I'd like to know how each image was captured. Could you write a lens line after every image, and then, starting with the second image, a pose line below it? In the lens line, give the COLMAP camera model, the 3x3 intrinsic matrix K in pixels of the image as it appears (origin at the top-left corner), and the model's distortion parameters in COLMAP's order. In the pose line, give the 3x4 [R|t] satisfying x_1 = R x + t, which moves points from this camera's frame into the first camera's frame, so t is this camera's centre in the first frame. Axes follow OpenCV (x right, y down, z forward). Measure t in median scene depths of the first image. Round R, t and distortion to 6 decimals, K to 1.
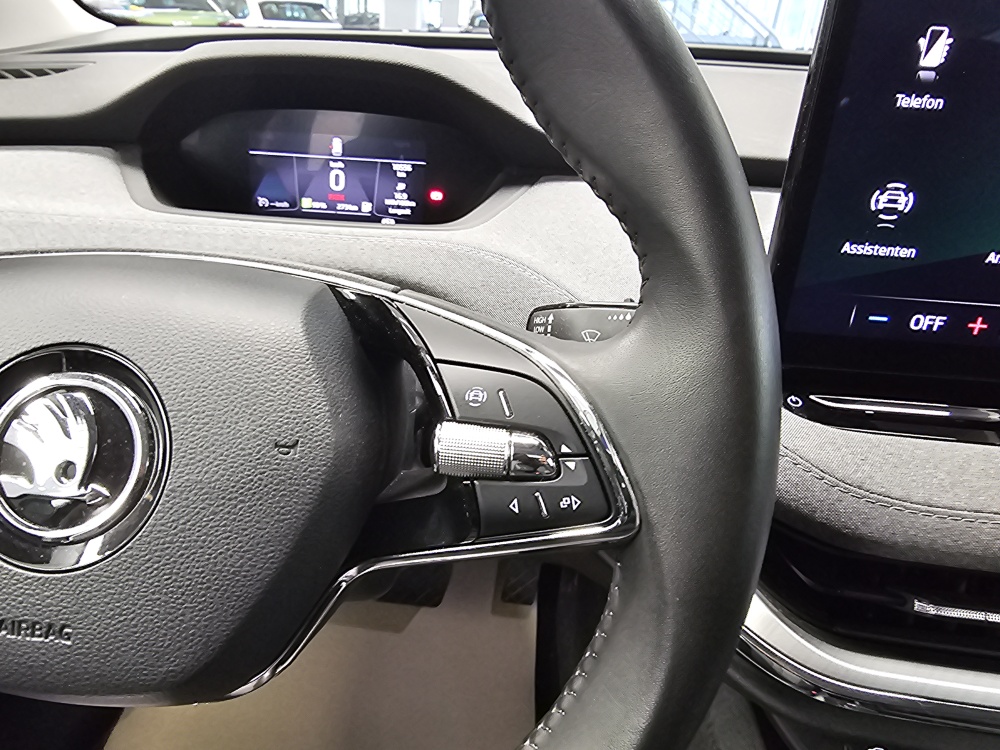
lens RADIAL K [[690.5, 0, 427.6], [0, 690.5, 379.0], [0, 0, 1]] dist [-0.003618, 0.000699]
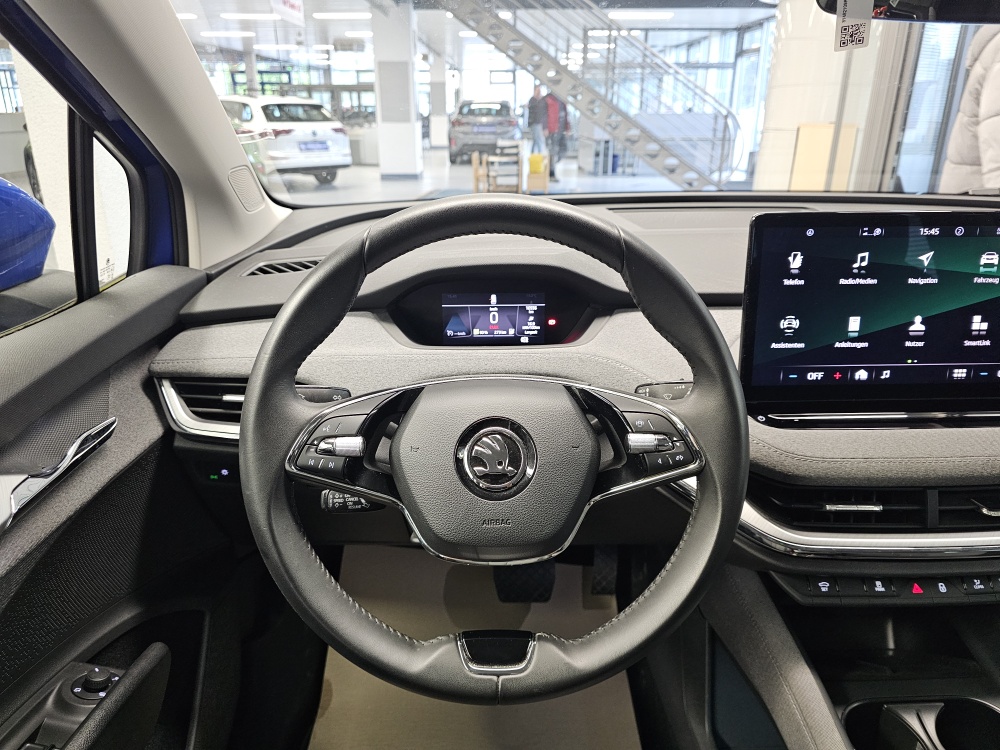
lens RADIAL K [[683.0, 0, 499.9], [0, 683.0, 367.0], [0, 0, 1]] dist [0.045007, -0.052369]
pose [[0.991886, -0.086040, 0.093588, -0.446675], [0.096031, 0.989492, -0.108092, 0.027830], [-0.083304, 0.116202, 0.989726, -1.040480]]
